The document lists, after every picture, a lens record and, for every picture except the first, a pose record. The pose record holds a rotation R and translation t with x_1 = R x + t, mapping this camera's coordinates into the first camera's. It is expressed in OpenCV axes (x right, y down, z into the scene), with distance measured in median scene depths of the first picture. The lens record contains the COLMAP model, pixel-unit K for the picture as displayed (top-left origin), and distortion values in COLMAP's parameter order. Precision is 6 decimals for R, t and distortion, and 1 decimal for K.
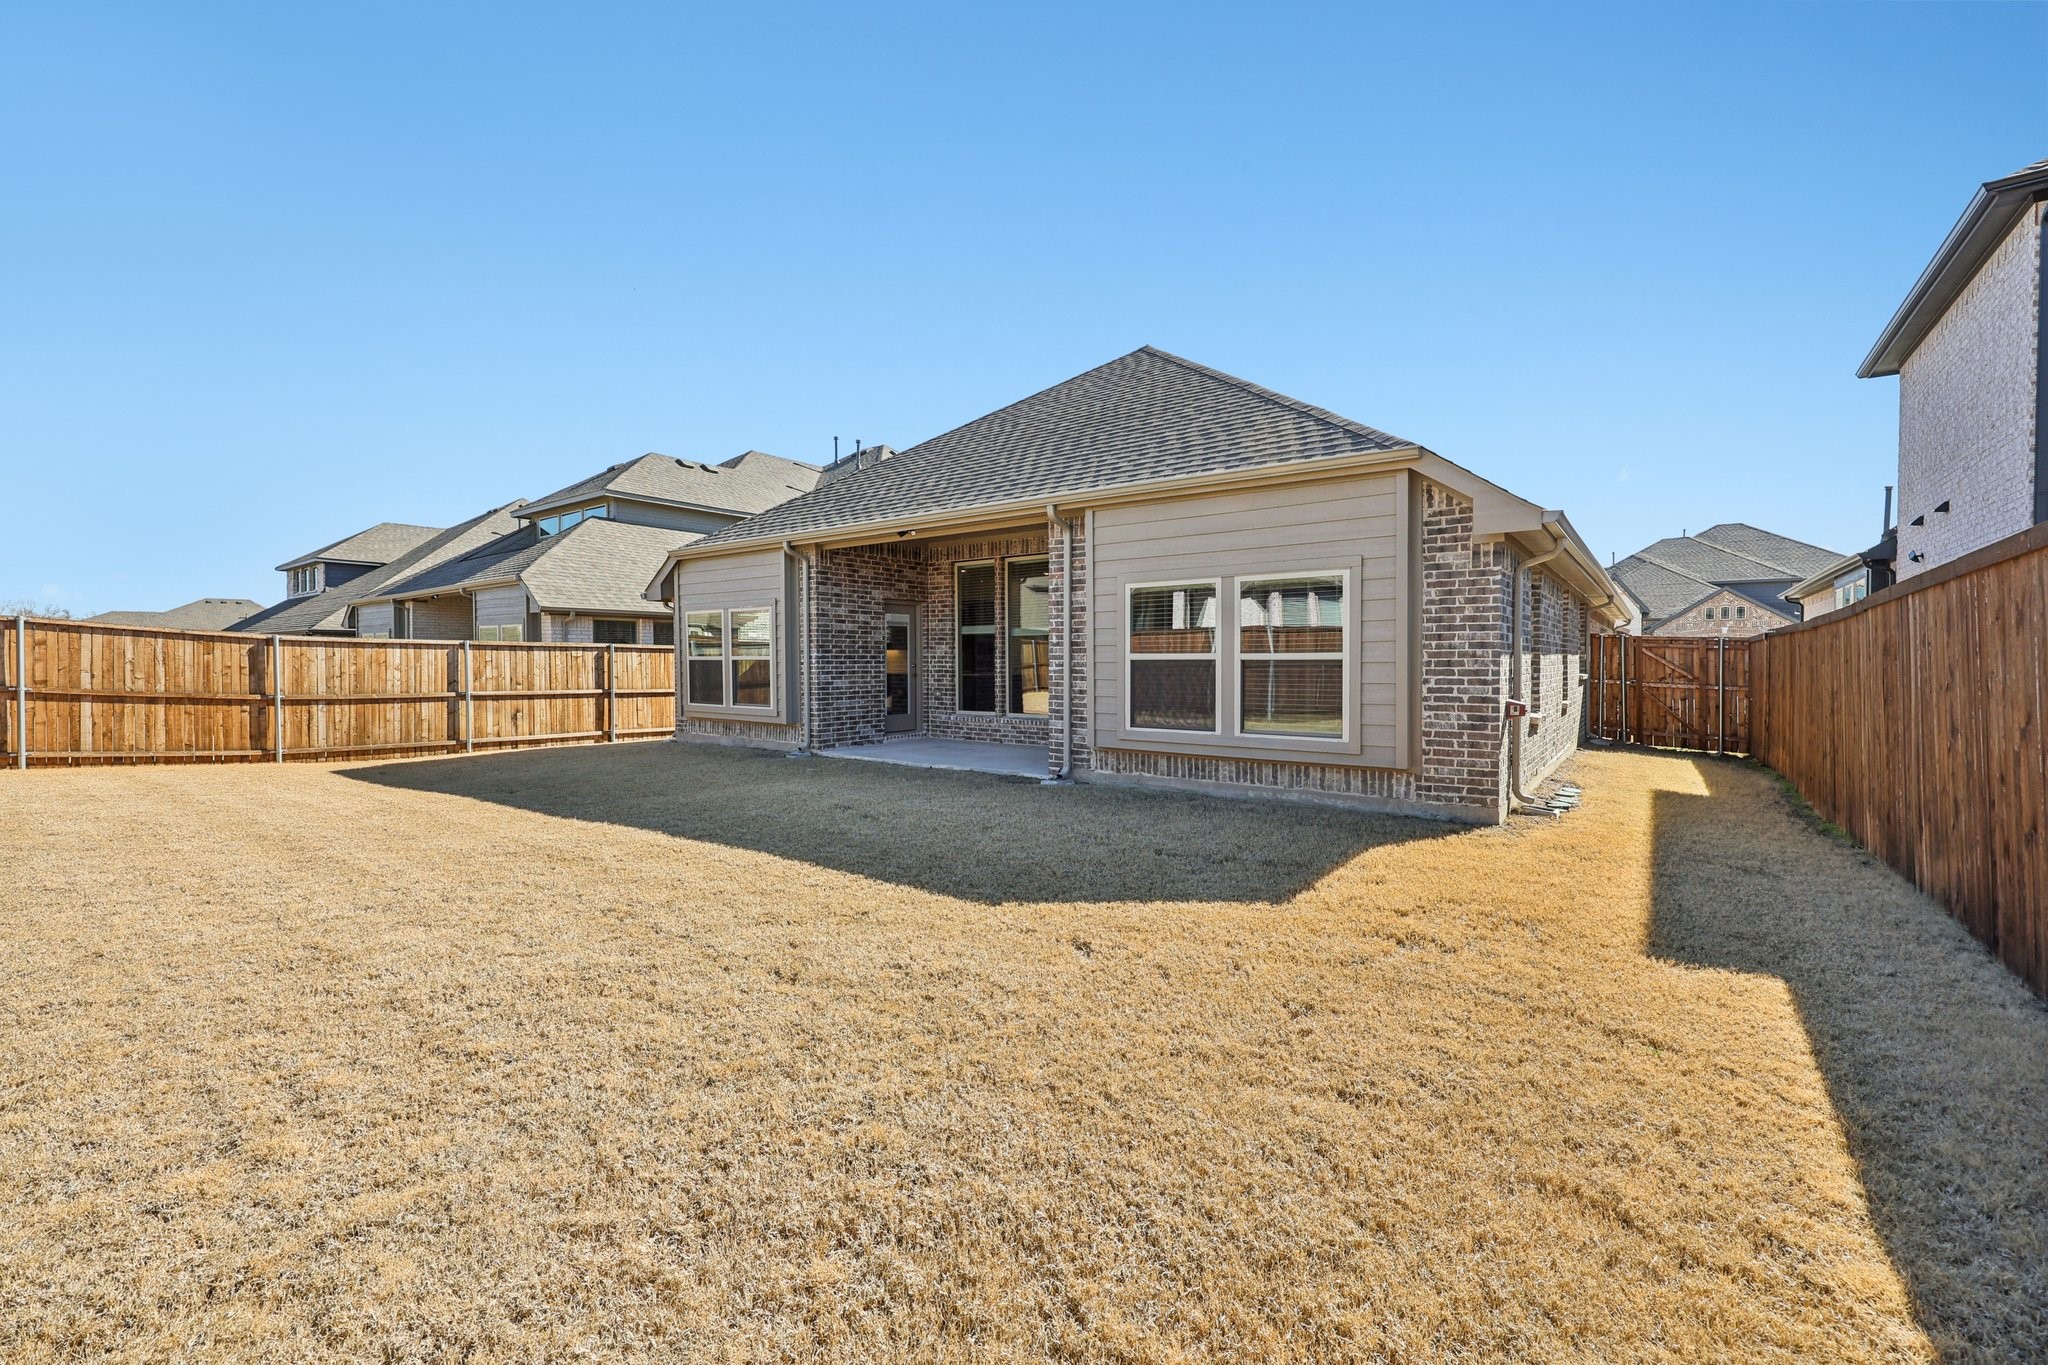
lens RADIAL K [[862.3, 0, 1025.2], [0, 862.3, 672.6], [0, 0, 1]] dist [-0.001050, 0.001606]
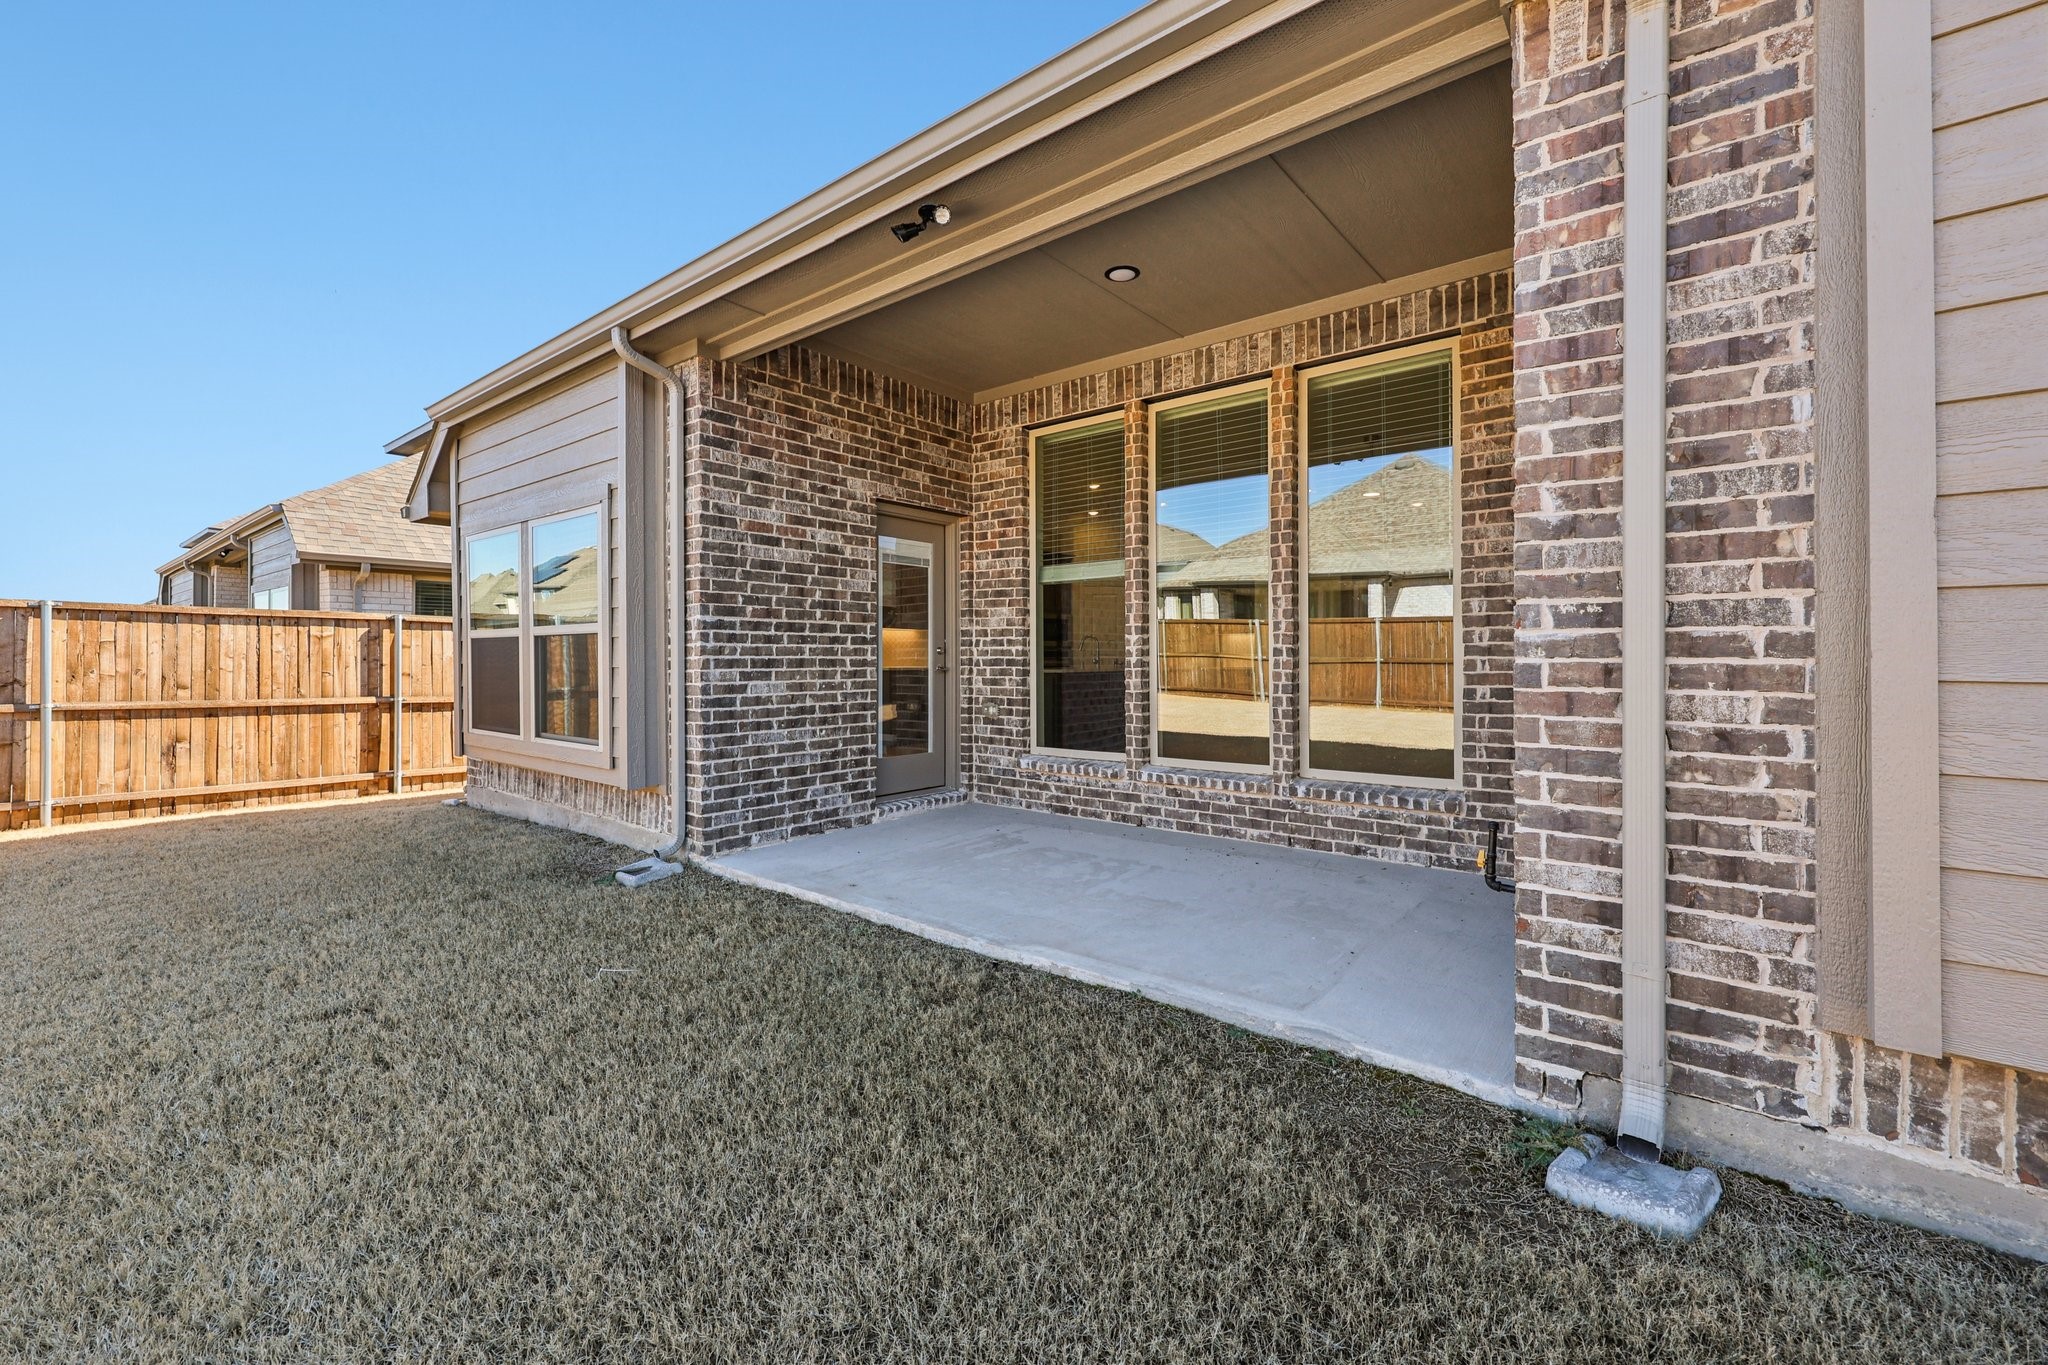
lens RADIAL K [[862.3, 0, 1013.5], [0, 862.3, 659.0], [0, 0, 1]] dist [-0.001050, 0.001606]
pose [[0.999108, 0.000549, -0.042236, -0.077538], [-0.001225, 0.999872, -0.015970, 0.004421], [0.042221, 0.016007, 0.998980, 0.589755]]
